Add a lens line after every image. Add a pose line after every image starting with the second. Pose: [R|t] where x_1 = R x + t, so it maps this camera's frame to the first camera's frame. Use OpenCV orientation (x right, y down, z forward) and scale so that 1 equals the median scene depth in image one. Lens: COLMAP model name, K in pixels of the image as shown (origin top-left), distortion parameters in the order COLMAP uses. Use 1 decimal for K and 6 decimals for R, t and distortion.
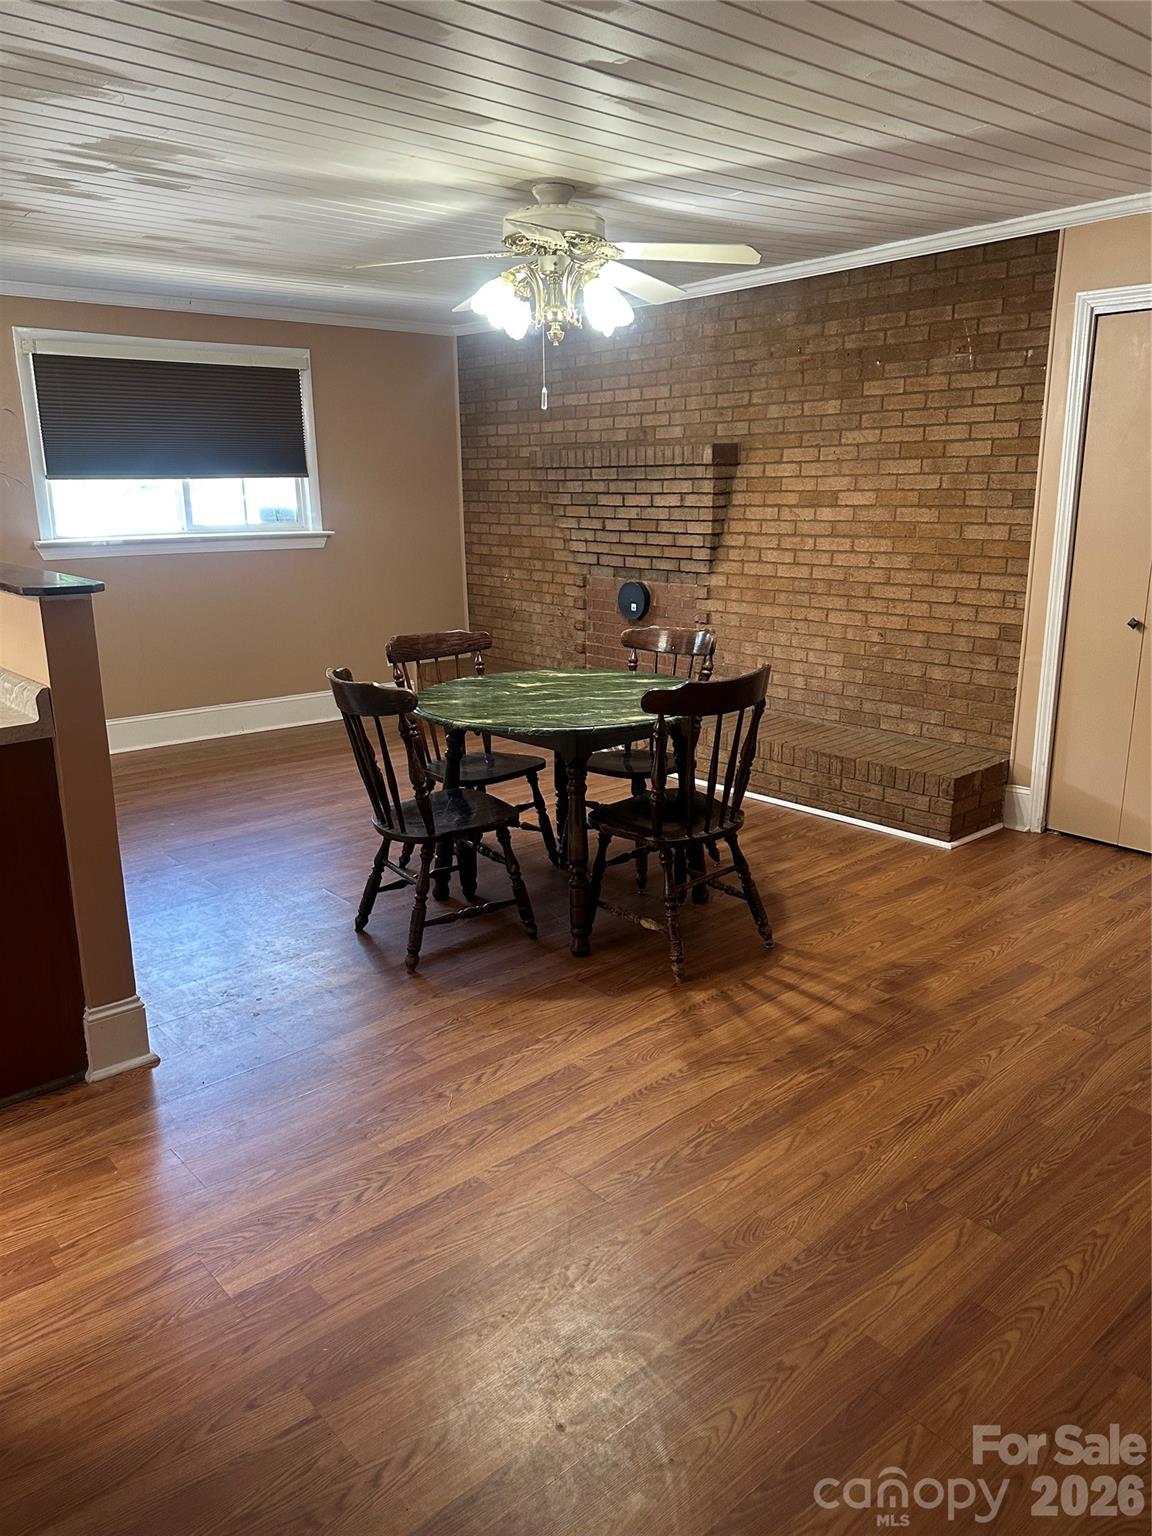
lens RADIAL K [[1094.9, 0, 576.4], [0, 1094.9, 763.4], [0, 0, 1]] dist [0.096318, -0.103925]
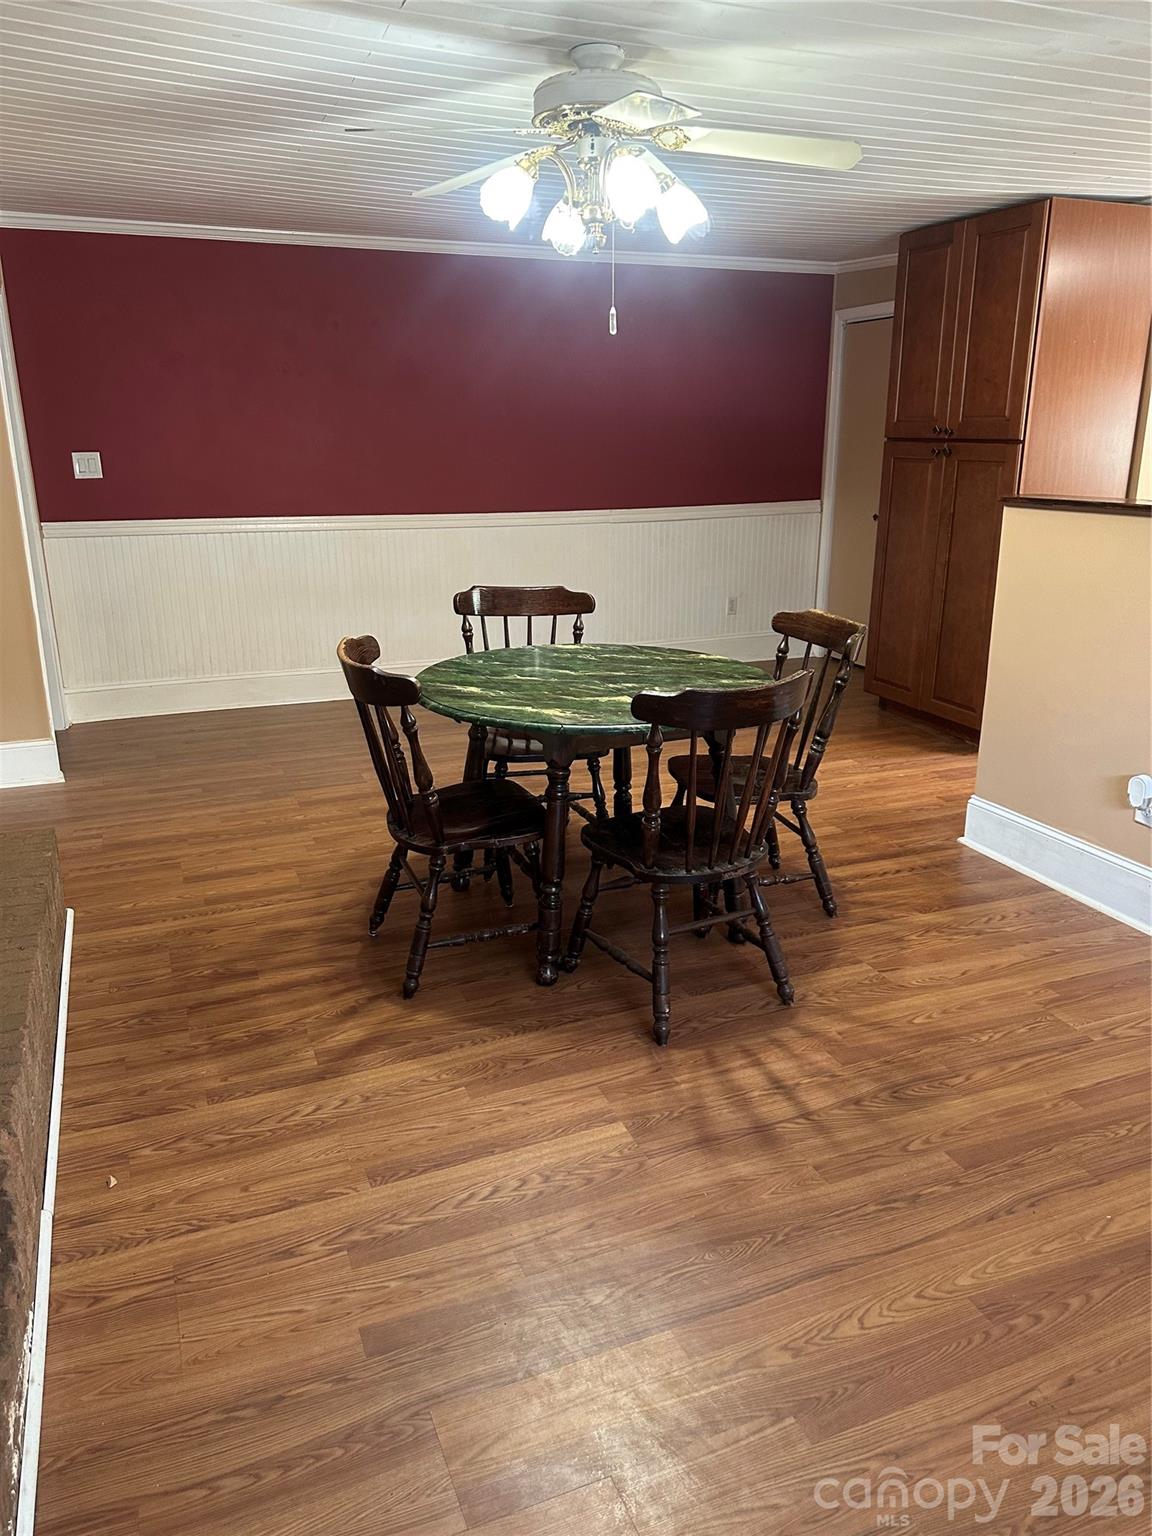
lens RADIAL K [[1094.9, 0, 576.4], [0, 1094.9, 763.4], [0, 0, 1]] dist [0.096318, -0.103925]
pose [[-0.944179, -0.090936, 0.316633, -0.282960], [0.087176, 0.857914, 0.506343, -0.458815], [-0.317688, 0.505681, -0.802098, 1.790879]]
